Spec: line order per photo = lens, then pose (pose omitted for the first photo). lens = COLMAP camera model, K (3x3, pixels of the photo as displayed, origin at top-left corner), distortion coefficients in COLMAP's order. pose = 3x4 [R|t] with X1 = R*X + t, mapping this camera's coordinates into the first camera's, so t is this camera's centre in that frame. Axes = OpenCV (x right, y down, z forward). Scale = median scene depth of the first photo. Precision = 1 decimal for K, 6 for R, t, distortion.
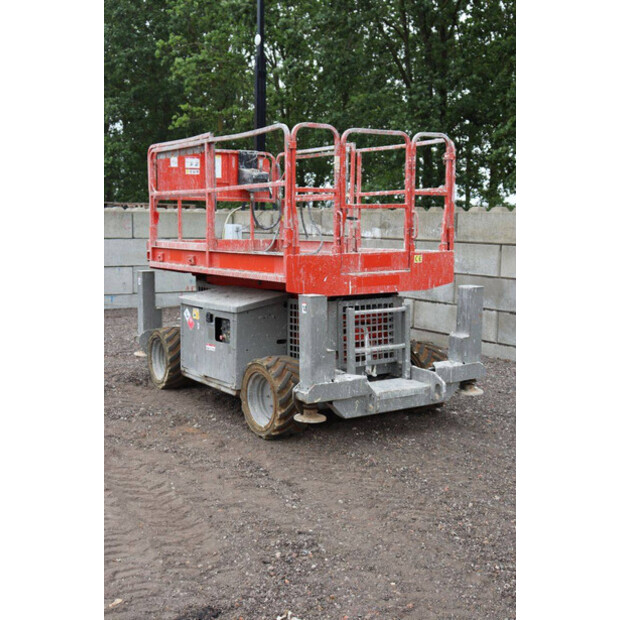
lens RADIAL K [[759.4, 0, 301.4], [0, 759.4, 300.6], [0, 0, 1]] dist [0.016182, 0.000000]
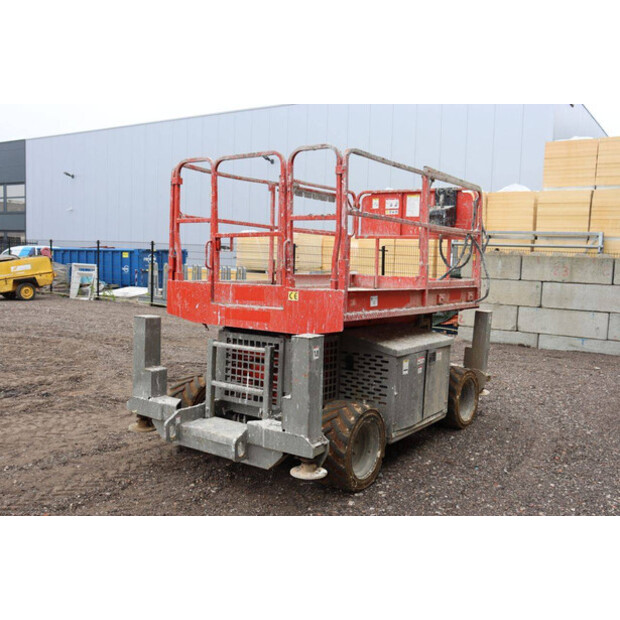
lens RADIAL K [[608.4, 0, 312.4], [0, 608.4, 306.3], [0, 0, 1]] dist [-0.069645, 0.000000]
pose [[0.388932, 0.077040, -0.918040, 0.762877], [-0.125079, 0.991686, 0.030230, -0.065151], [0.912736, 0.103070, 0.395334, 0.736273]]
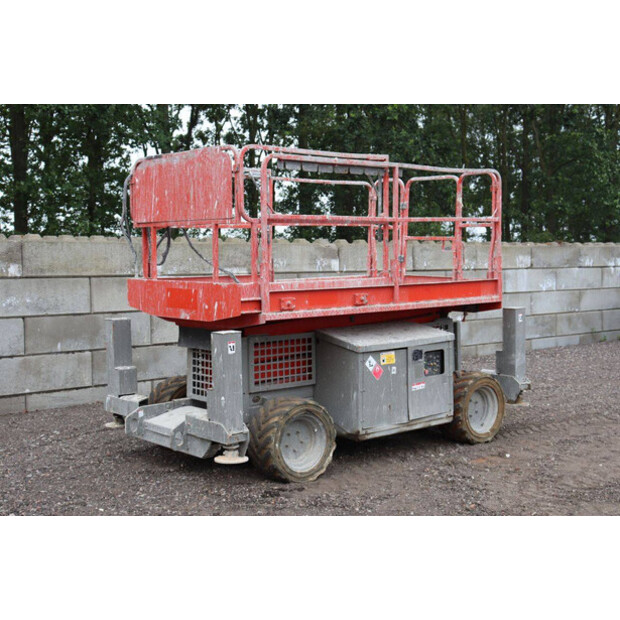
lens RADIAL K [[889.5, 0, 310.6], [0, 889.5, 311.2], [0, 0, 1]] dist [0.102189, 0.000000]
pose [[-0.129619, -0.075973, 0.988649, -1.220172], [0.109284, 0.989892, 0.090397, -0.148953], [-0.985523, 0.119760, -0.120006, 1.290205]]
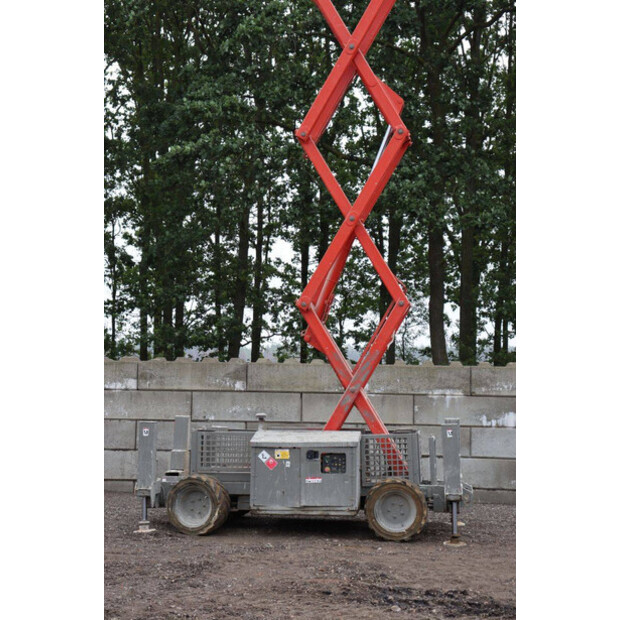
lens RADIAL K [[1285.1, 0, 300.6], [0, 1285.1, 308.1], [0, 0, 1]] dist [0.368885, 0.000000]
pose [[0.649602, 0.034403, 0.759496, -1.733386], [0.077074, 0.990849, -0.110805, 0.018216], [-0.756358, 0.130516, 0.641006, -0.330256]]
